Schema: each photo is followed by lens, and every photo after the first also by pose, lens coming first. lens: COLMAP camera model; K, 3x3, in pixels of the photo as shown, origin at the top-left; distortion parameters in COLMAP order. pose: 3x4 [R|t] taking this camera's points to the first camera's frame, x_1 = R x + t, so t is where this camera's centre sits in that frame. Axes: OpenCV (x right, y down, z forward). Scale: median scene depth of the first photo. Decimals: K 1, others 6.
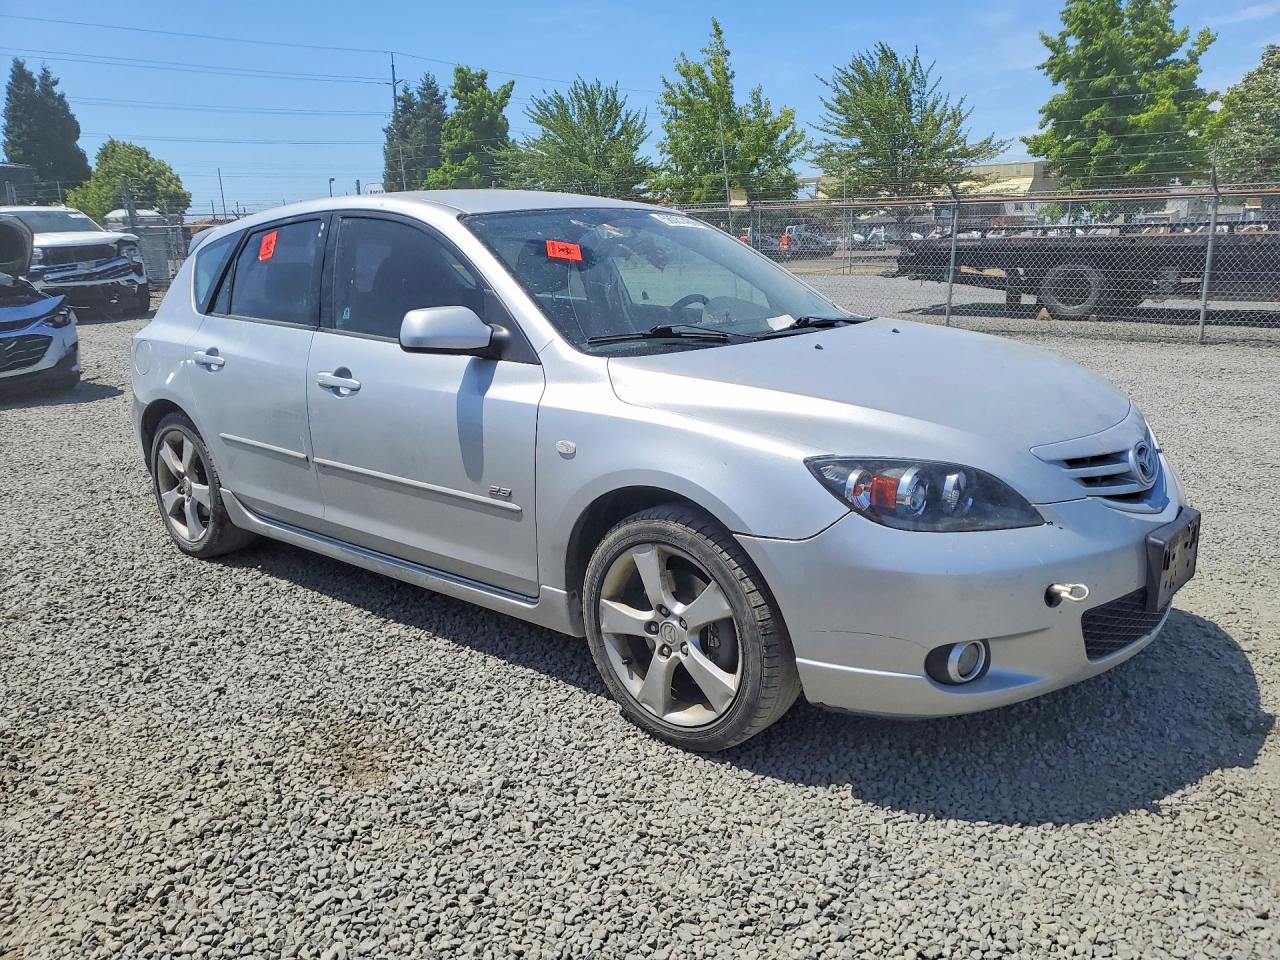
lens RADIAL K [[885.3, 0, 640.0], [0, 885.3, 480.0], [0, 0, 1]] dist [0.025922, -0.031266]
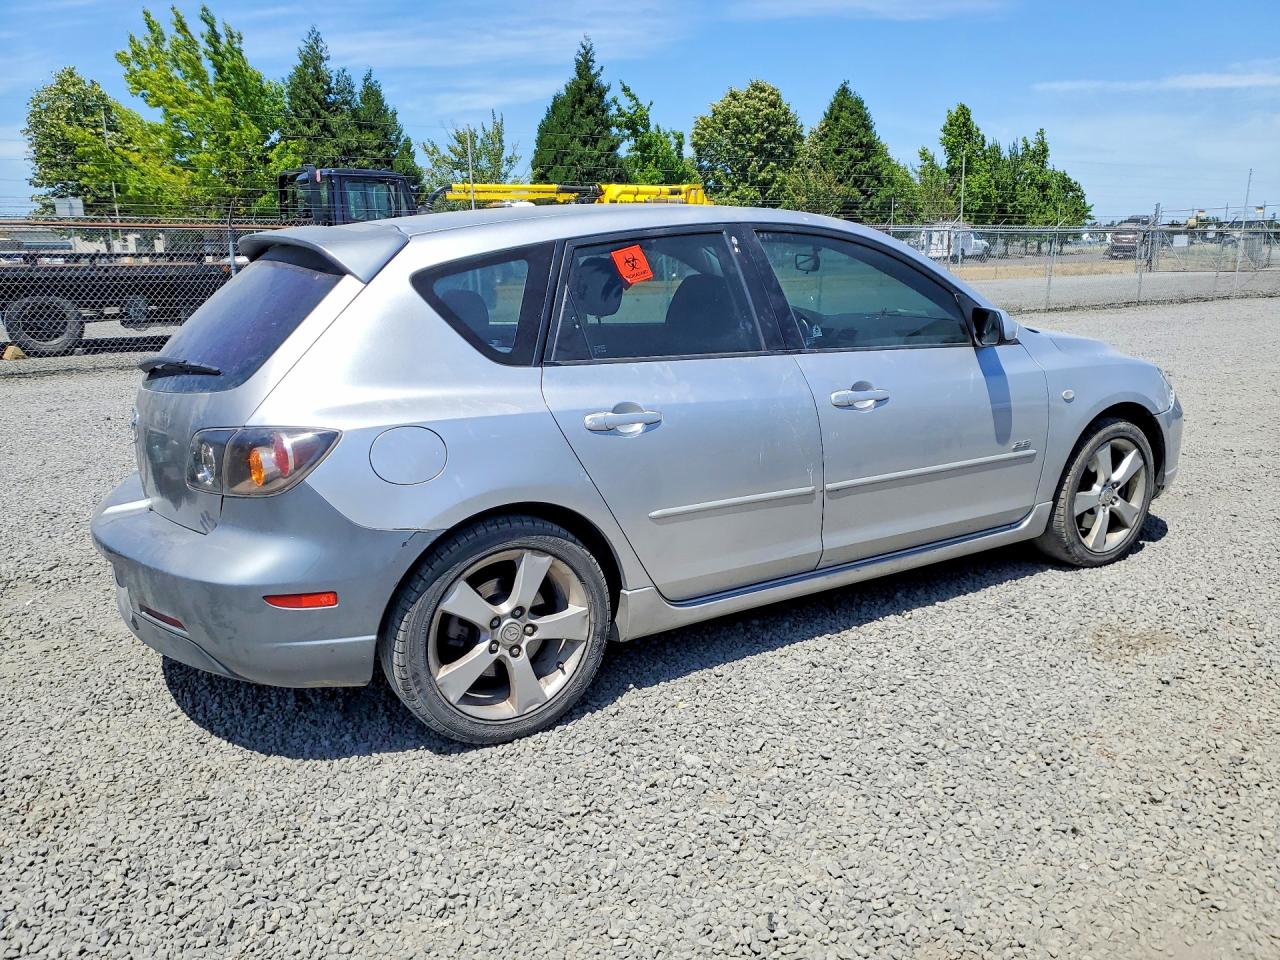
lens RADIAL K [[885.3, 0, 640.0], [0, 885.3, 480.0], [0, 0, 1]] dist [0.025922, -0.031266]
pose [[0.391431, -0.218891, 0.893795, -1.219287], [0.248144, 0.960423, 0.126536, -0.188286], [-0.886119, 0.172260, 0.430256, 0.732950]]
